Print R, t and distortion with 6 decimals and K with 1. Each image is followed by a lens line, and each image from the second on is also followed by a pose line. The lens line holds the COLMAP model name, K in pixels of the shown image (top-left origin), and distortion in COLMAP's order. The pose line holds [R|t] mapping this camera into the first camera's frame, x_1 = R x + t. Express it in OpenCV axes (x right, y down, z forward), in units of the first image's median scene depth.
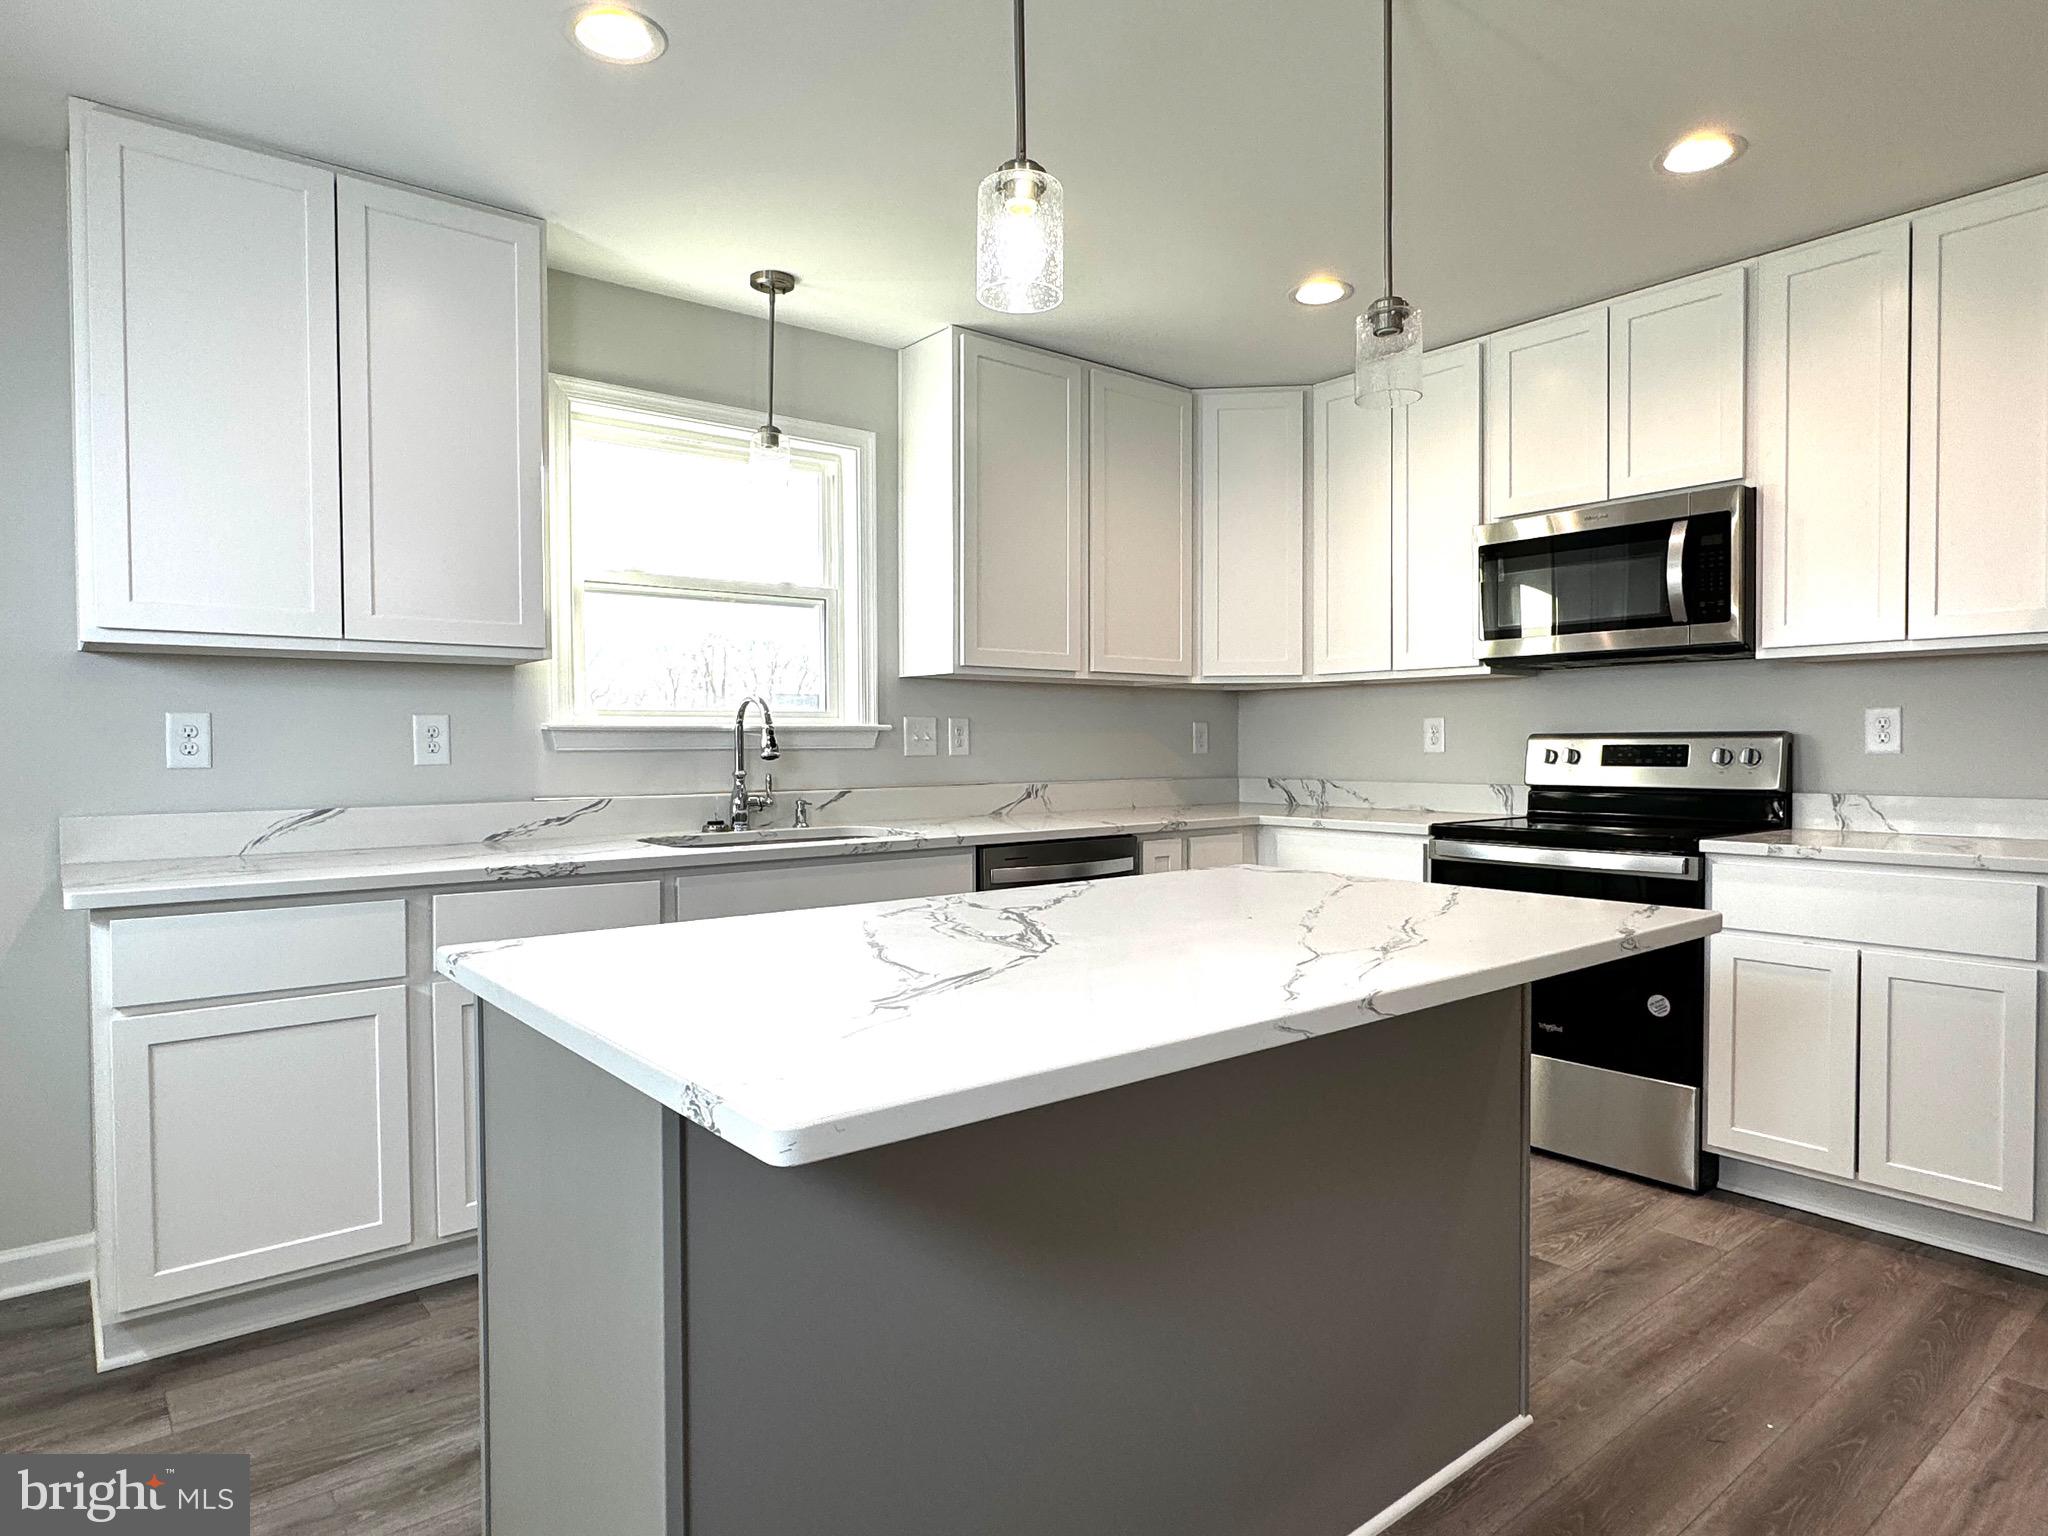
lens RADIAL K [[1203.5, 0, 1020.6], [0, 1203.5, 772.1], [0, 0, 1]] dist [-0.002523, 0.000617]
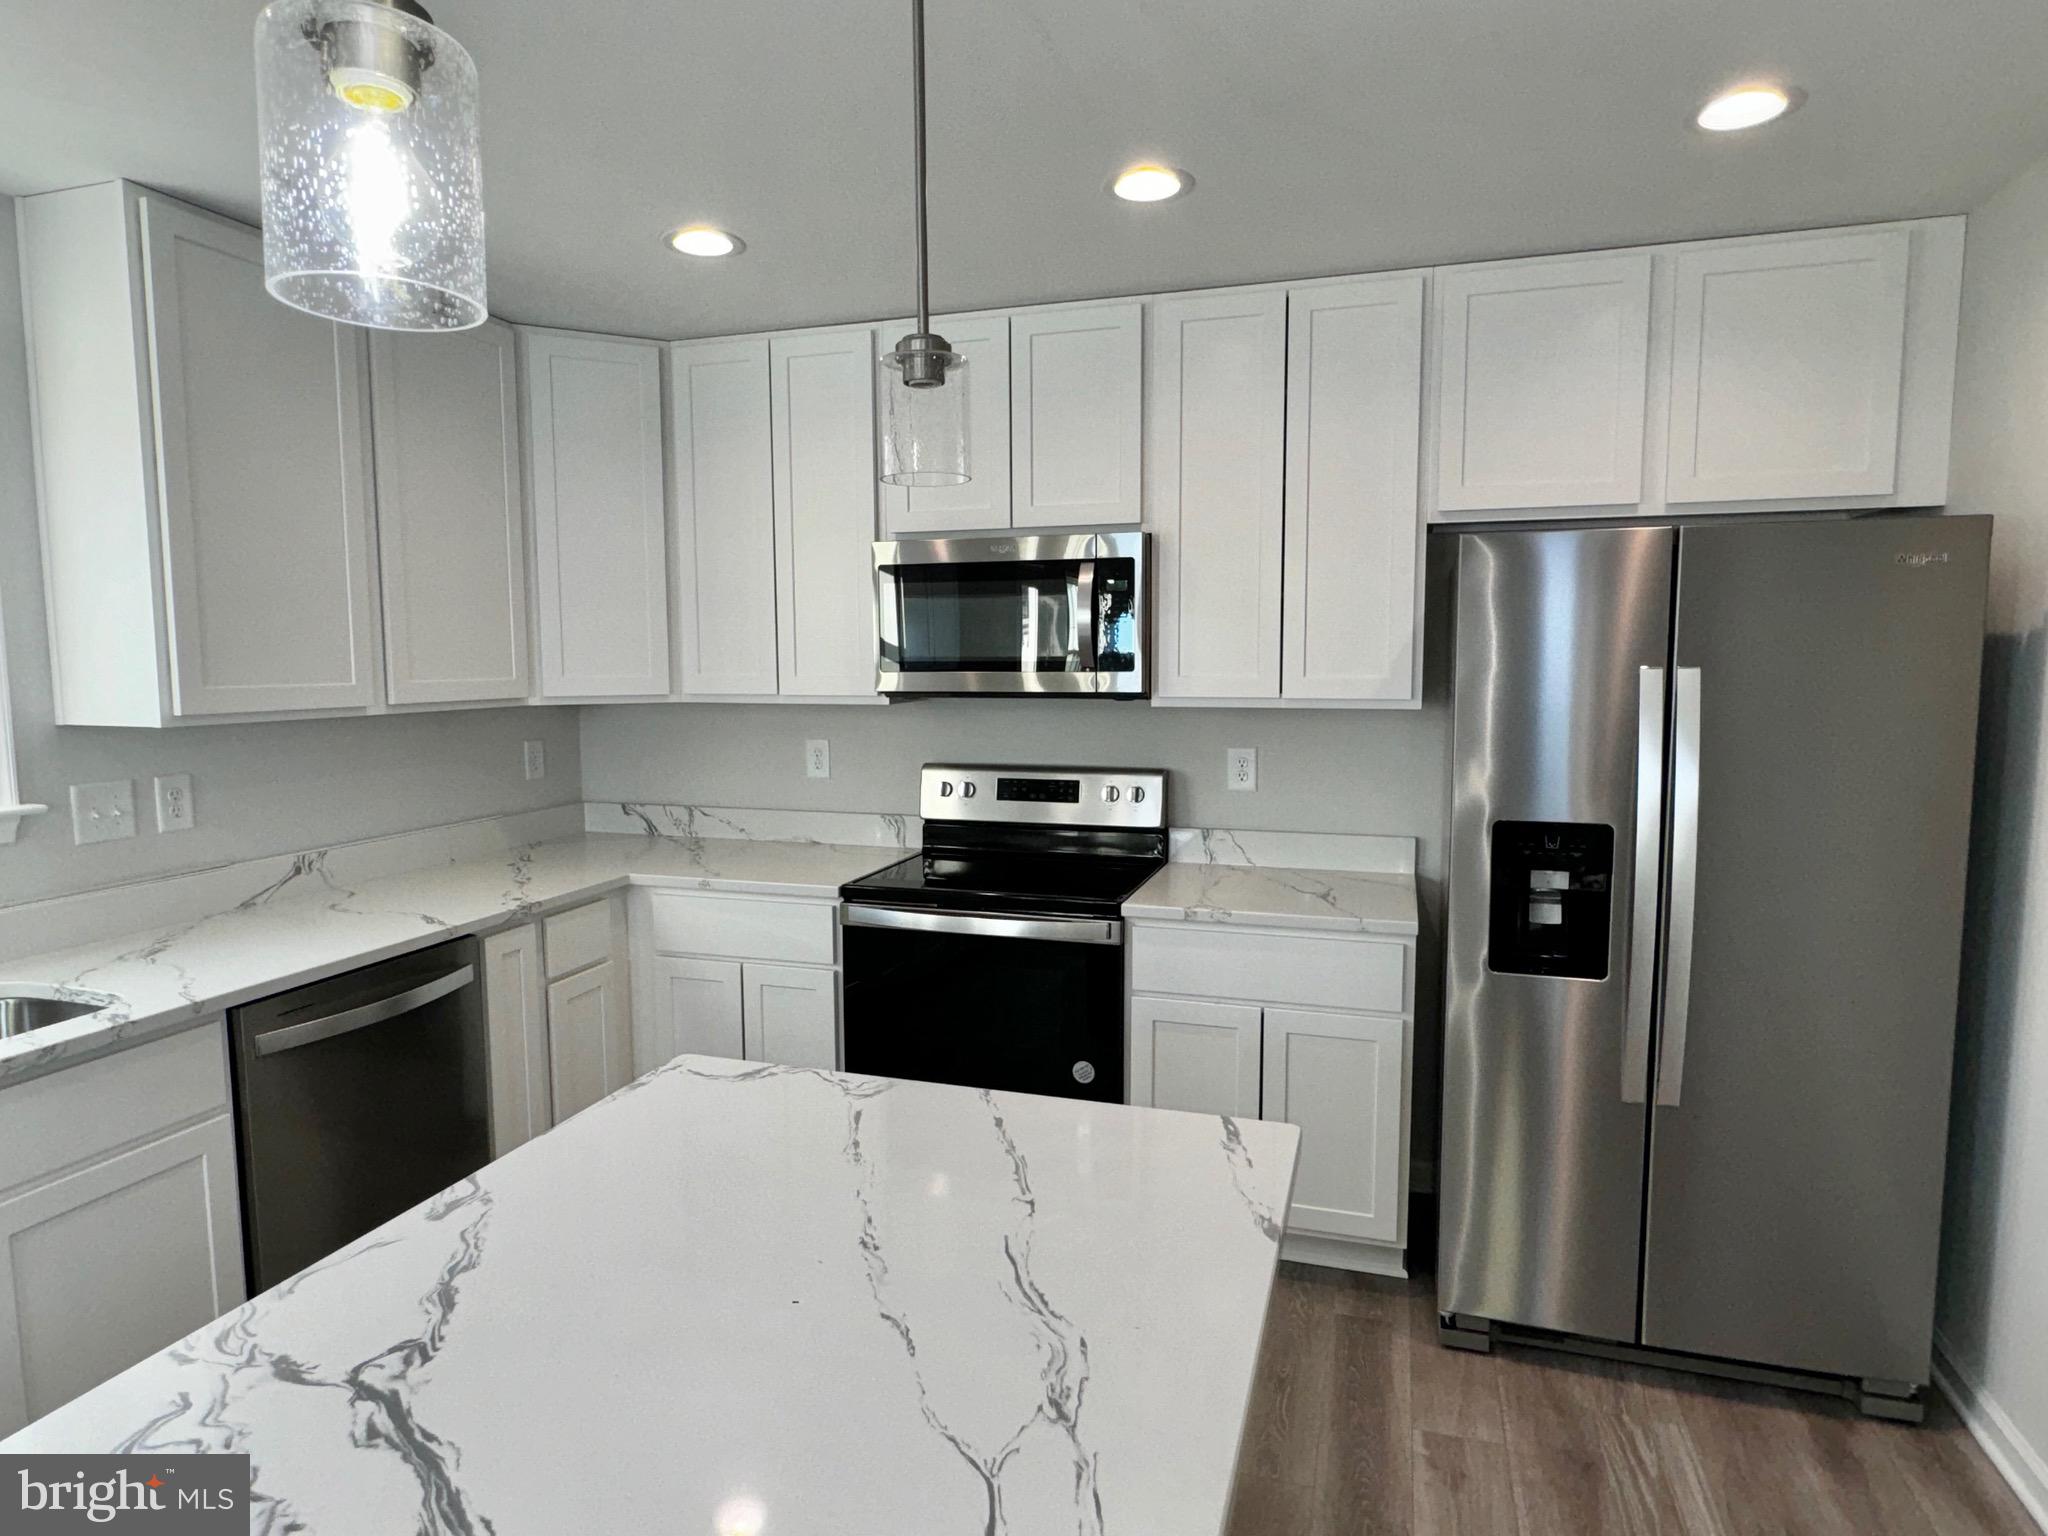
lens RADIAL K [[1191.4, 0, 1022.0], [0, 1191.4, 770.6], [0, 0, 1]] dist [-0.004540, 0.001460]
pose [[0.834764, -0.052951, 0.548057, -0.023676], [0.012985, 0.996981, 0.076546, -0.116382], [-0.550455, -0.056781, 0.832931, 0.227462]]
